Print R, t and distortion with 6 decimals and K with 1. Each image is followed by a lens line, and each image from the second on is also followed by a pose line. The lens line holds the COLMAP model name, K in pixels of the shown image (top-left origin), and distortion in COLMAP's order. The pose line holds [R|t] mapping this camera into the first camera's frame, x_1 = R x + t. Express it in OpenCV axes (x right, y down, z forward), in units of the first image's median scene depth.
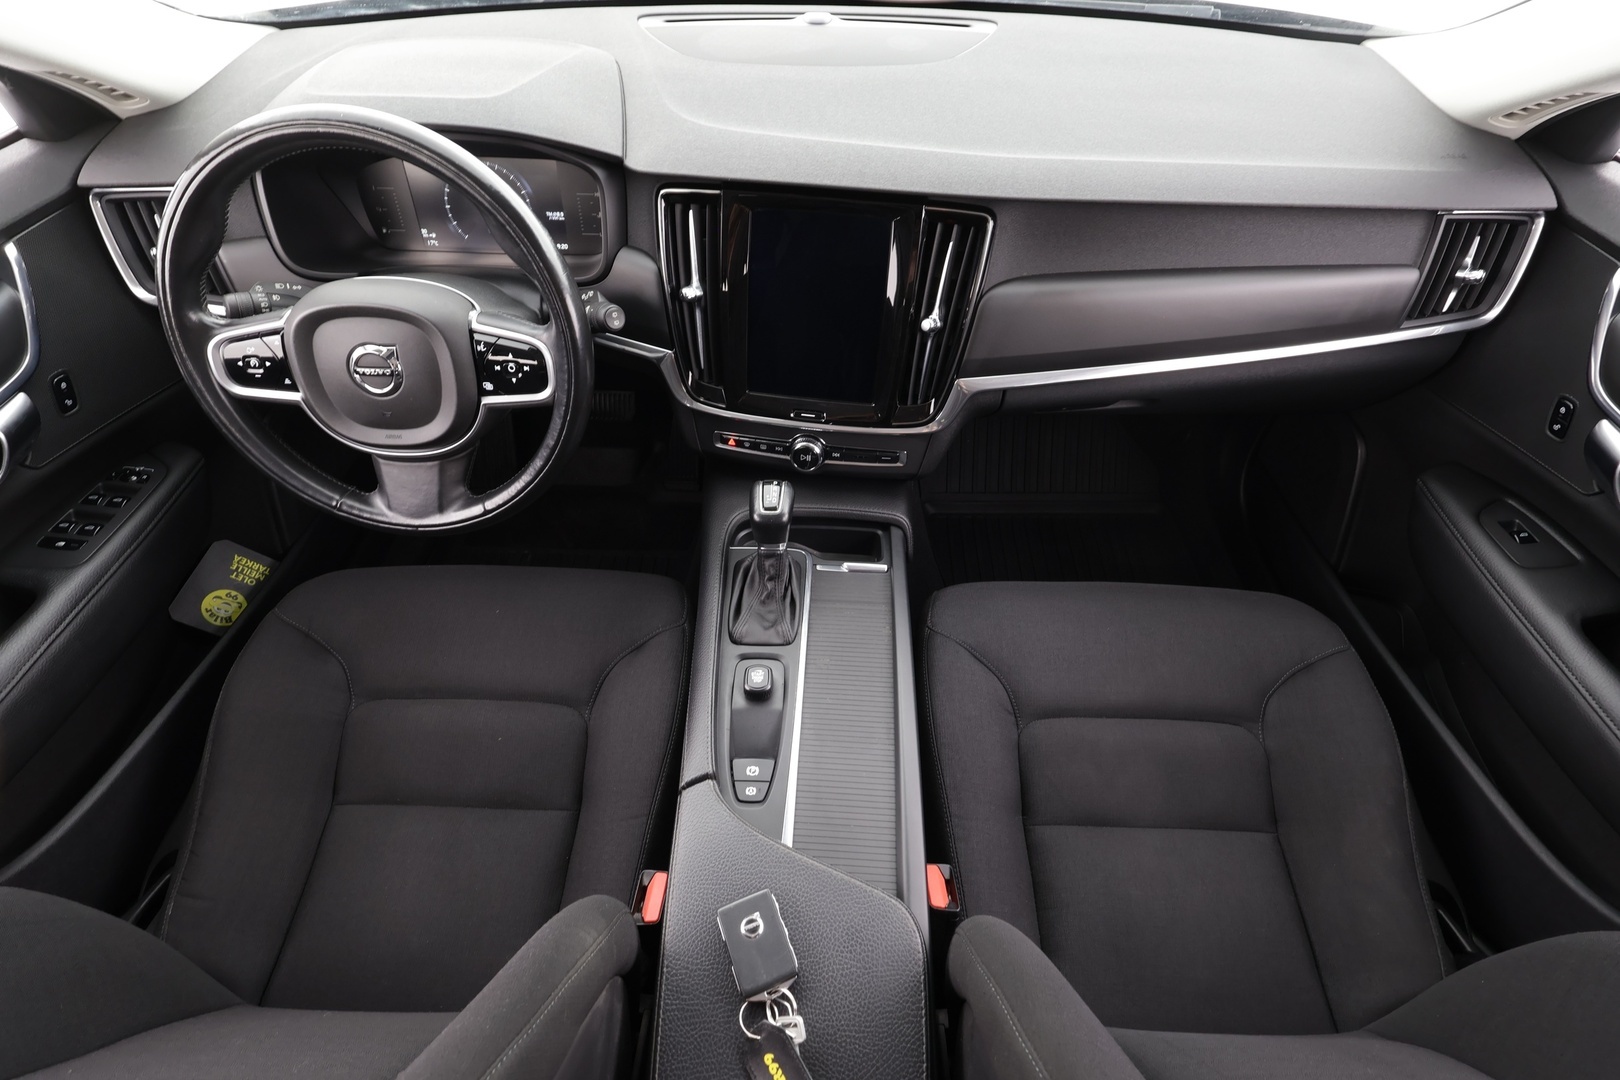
lens RADIAL K [[774.1, 0, 812.7], [0, 774.1, 537.2], [0, 0, 1]] dist [0.011750, 0.000350]
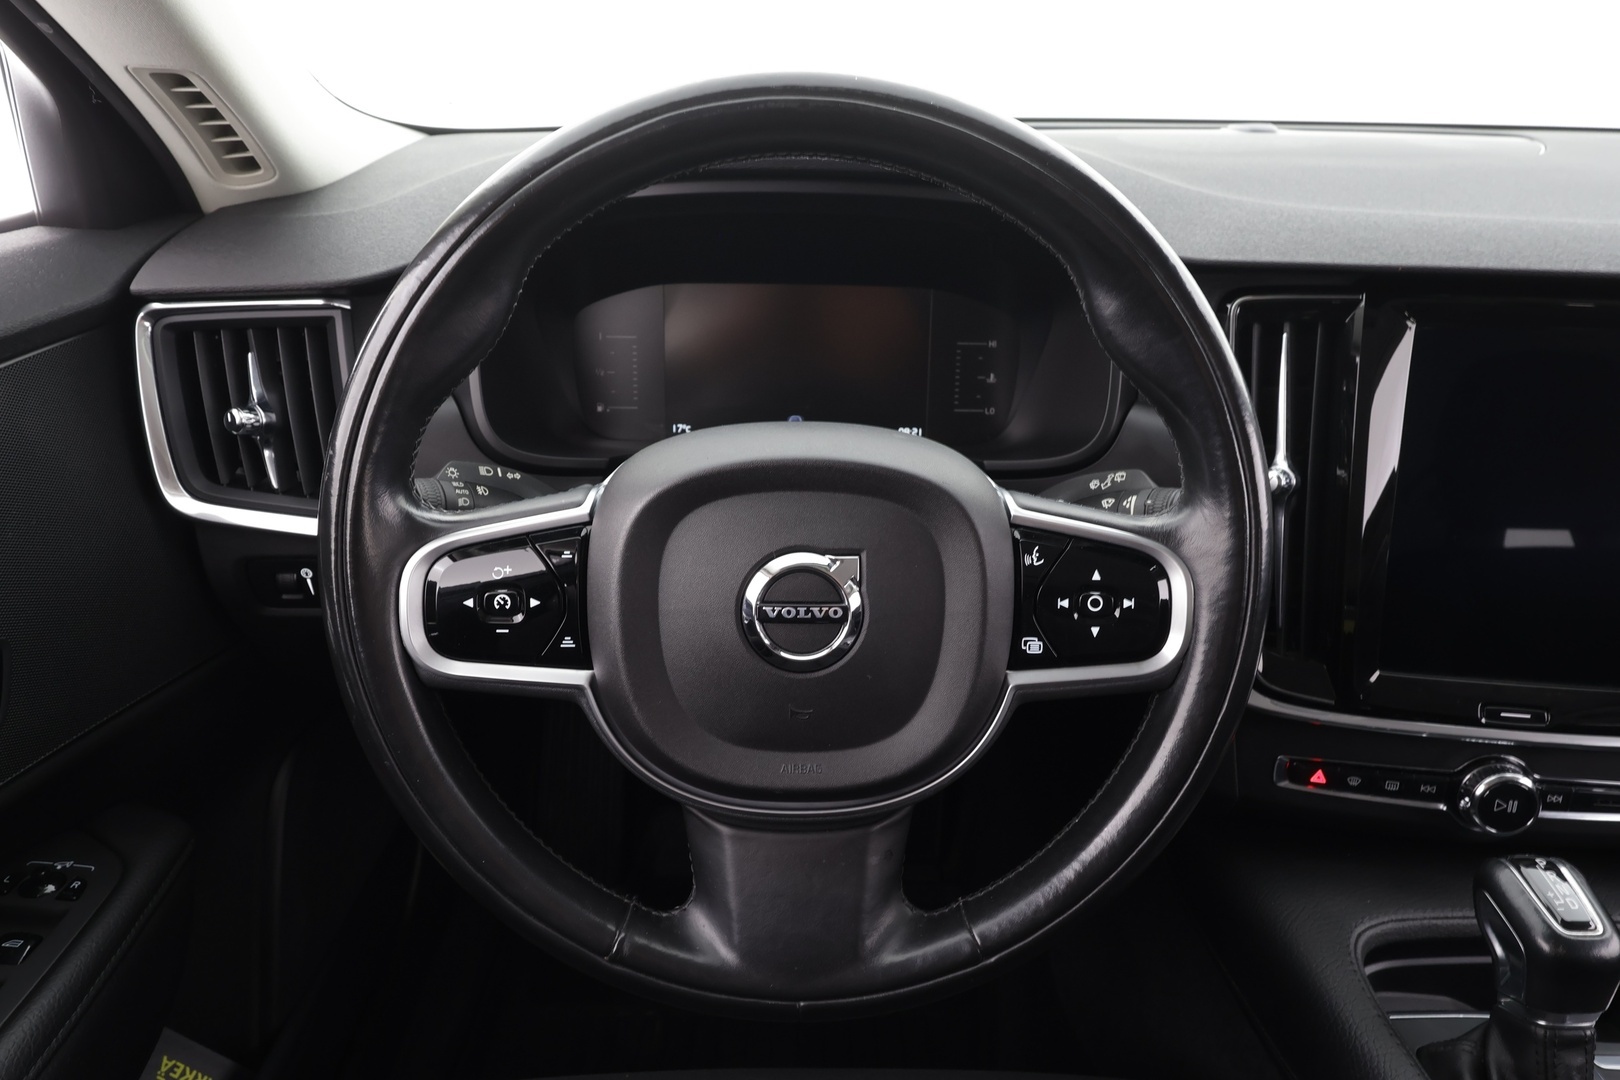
lens RADIAL K [[1027.9, 0, 810.8], [0, 1027.9, 537.9], [0, 0, 1]] dist [0.008019, 0.003214]
pose [[0.998622, -0.008003, 0.051860, -0.512231], [0.026436, 0.930449, -0.365466, -0.038061], [-0.045329, 0.366334, 0.929379, 0.398076]]
